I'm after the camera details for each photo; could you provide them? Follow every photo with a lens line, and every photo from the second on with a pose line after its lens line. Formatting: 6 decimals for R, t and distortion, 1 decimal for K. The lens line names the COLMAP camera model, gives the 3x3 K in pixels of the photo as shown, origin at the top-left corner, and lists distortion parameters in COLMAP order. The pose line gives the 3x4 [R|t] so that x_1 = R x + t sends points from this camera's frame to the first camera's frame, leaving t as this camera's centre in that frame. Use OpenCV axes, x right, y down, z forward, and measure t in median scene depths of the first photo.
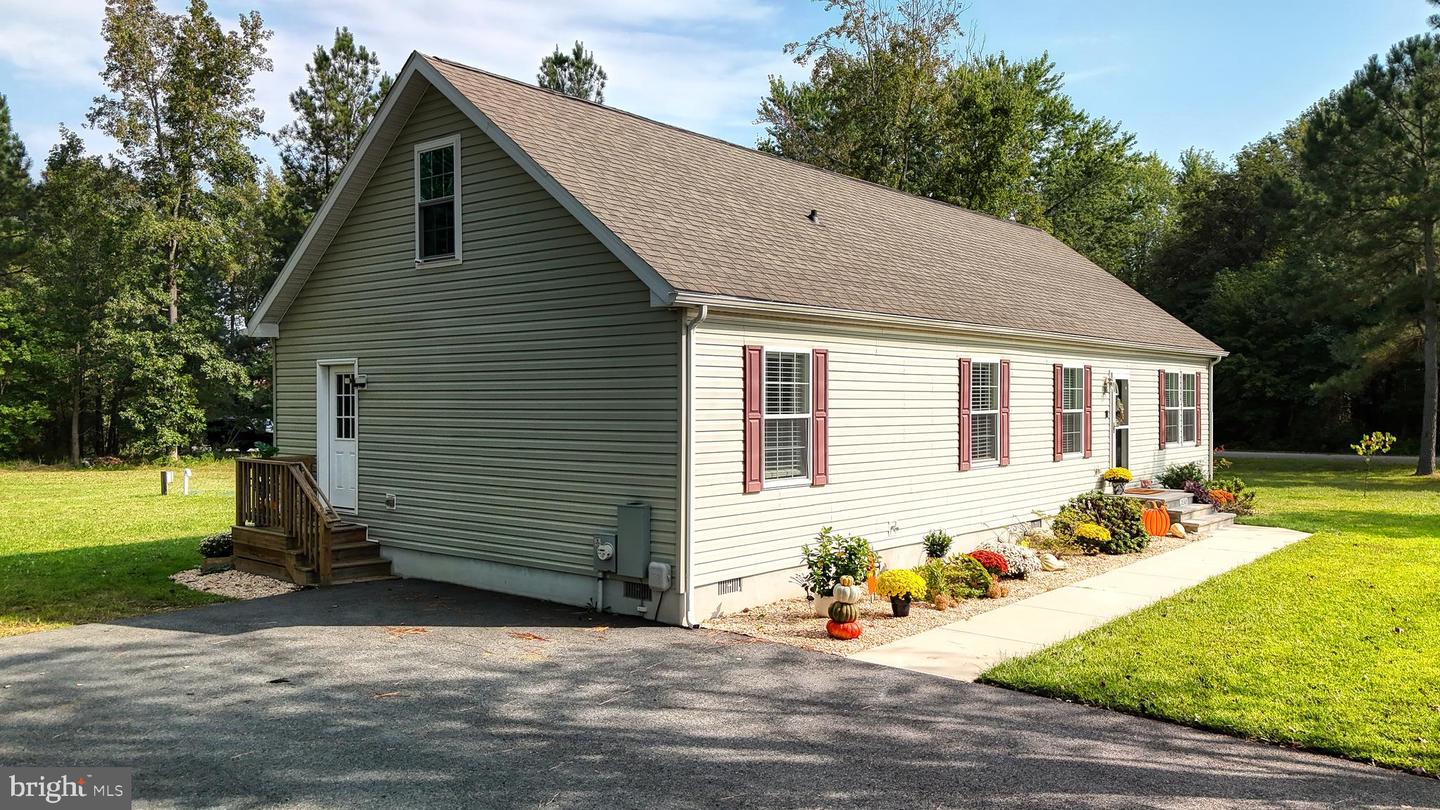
lens RADIAL K [[1069.8, 0, 720.0], [0, 1069.8, 405.0], [0, 0, 1]] dist [0.082292, -0.101692]
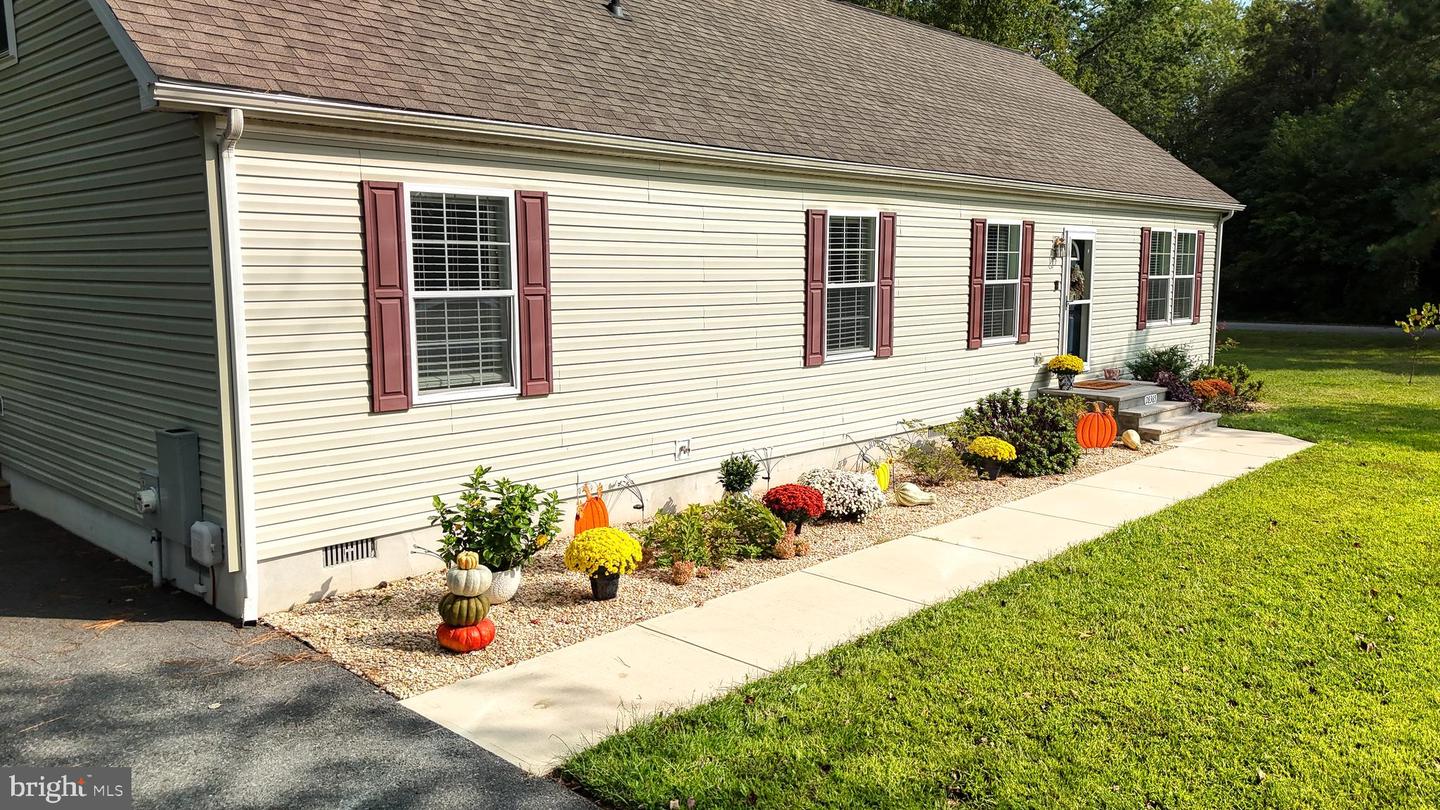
lens RADIAL K [[1061.5, 0, 720.0], [0, 1061.5, 405.0], [0, 0, 1]] dist [0.094867, -0.107006]
pose [[0.998429, 0.007548, -0.055526, 0.185372], [-0.000576, 0.992217, 0.124518, -0.002413], [0.056034, -0.124290, 0.990662, 0.248680]]
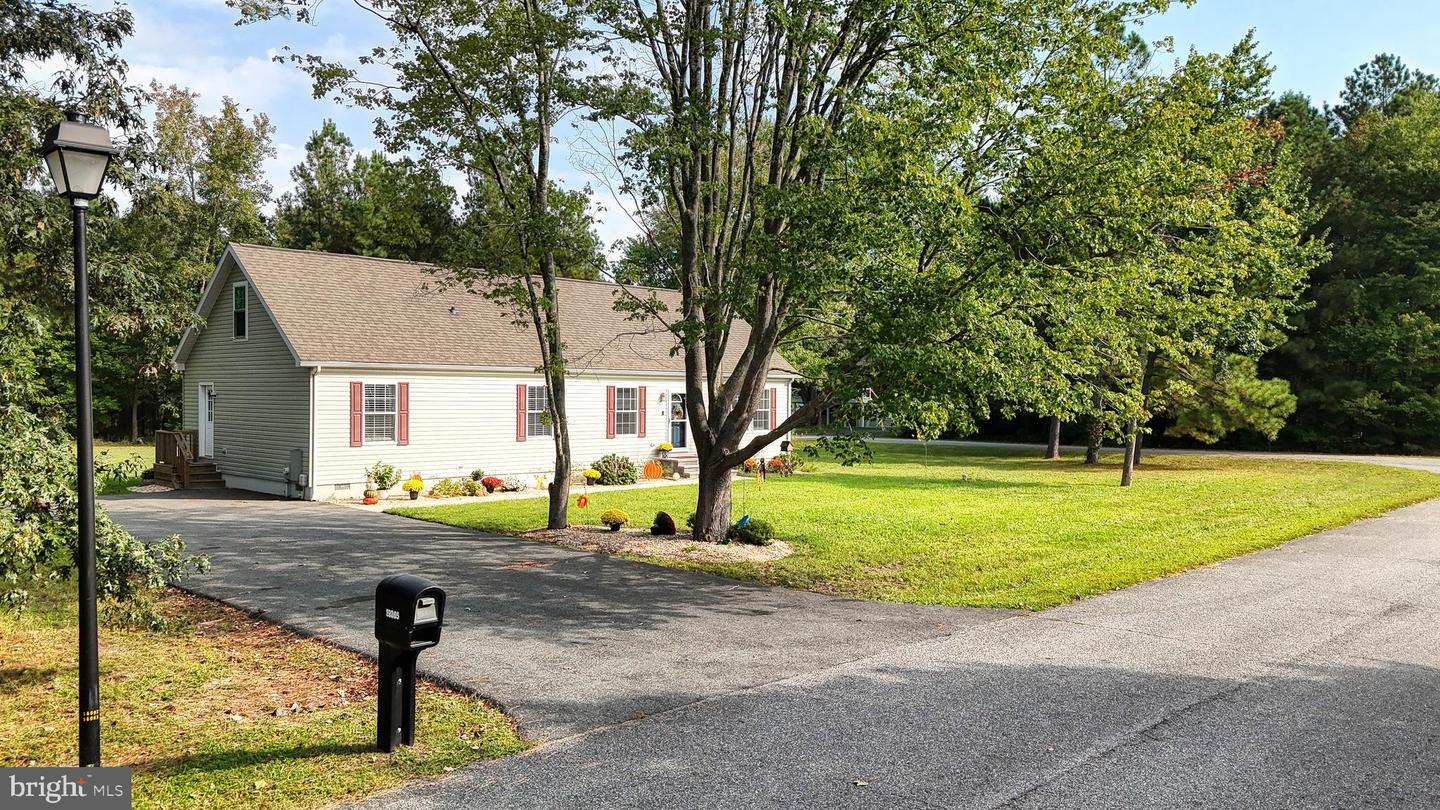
lens RADIAL K [[1069.8, 0, 720.0], [0, 1069.8, 405.0], [0, 0, 1]] dist [0.082292, -0.101692]
pose [[0.997123, 0.009256, -0.075230, 0.669798], [-0.008865, 0.999945, 0.005523, -0.017599], [0.075277, -0.004840, 0.997151, -0.842594]]
